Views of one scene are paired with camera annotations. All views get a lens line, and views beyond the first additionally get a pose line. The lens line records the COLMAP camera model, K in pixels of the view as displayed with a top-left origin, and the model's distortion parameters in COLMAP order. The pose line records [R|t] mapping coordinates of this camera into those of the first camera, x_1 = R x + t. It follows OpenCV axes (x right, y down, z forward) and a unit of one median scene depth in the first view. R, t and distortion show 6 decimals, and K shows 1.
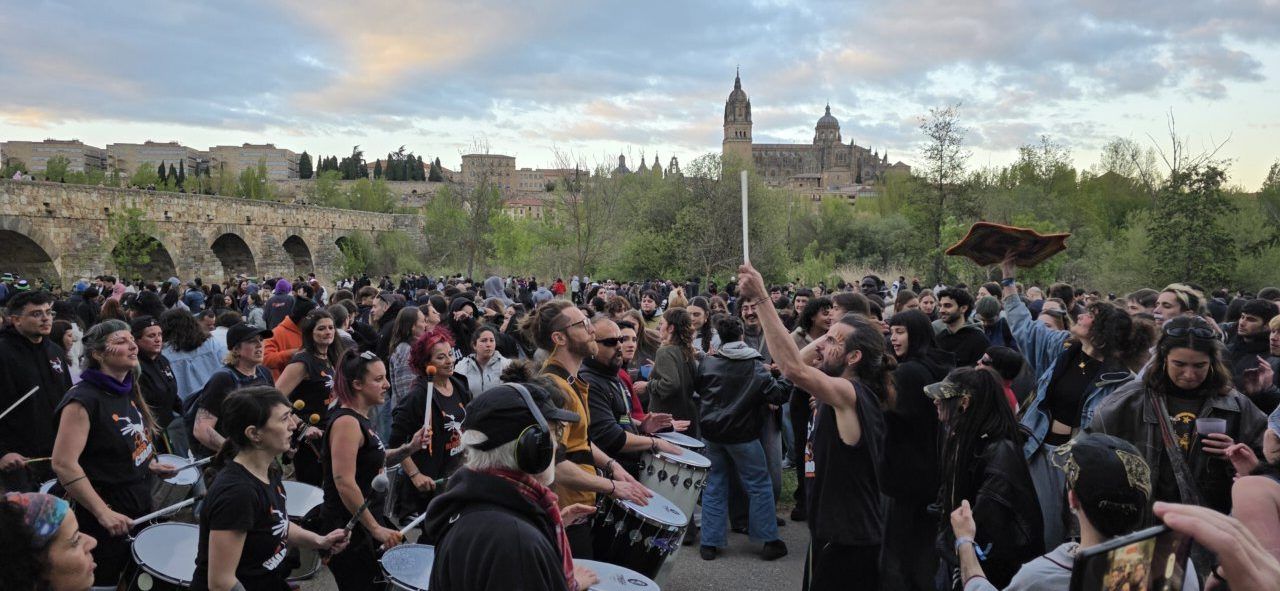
lens RADIAL K [[854.1, 0, 636.1], [0, 854.1, 317.0], [0, 0, 1]] dist [0.068485, -0.073394]
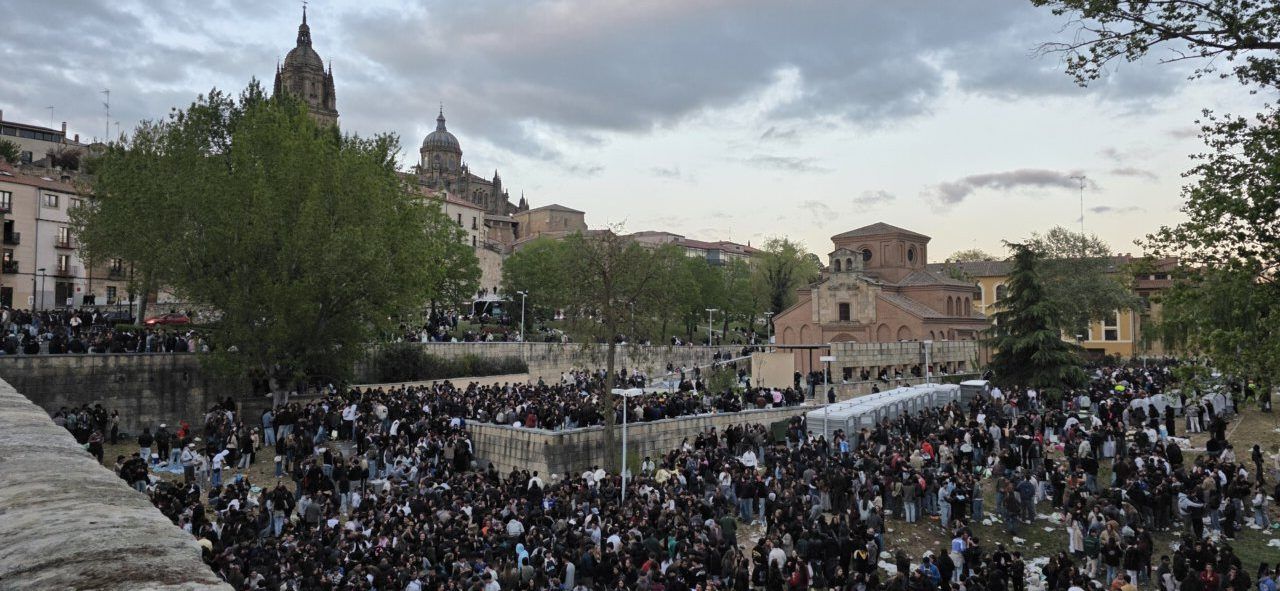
lens RADIAL K [[851.3, 0, 641.6], [0, 851.3, 286.3], [0, 0, 1]] dist [0.067596, -0.062097]
pose [[0.768672, 0.033815, 0.638749, -0.092792], [0.054883, 0.991432, -0.118533, -0.092443], [-0.637285, 0.126169, 0.760230, 0.895864]]
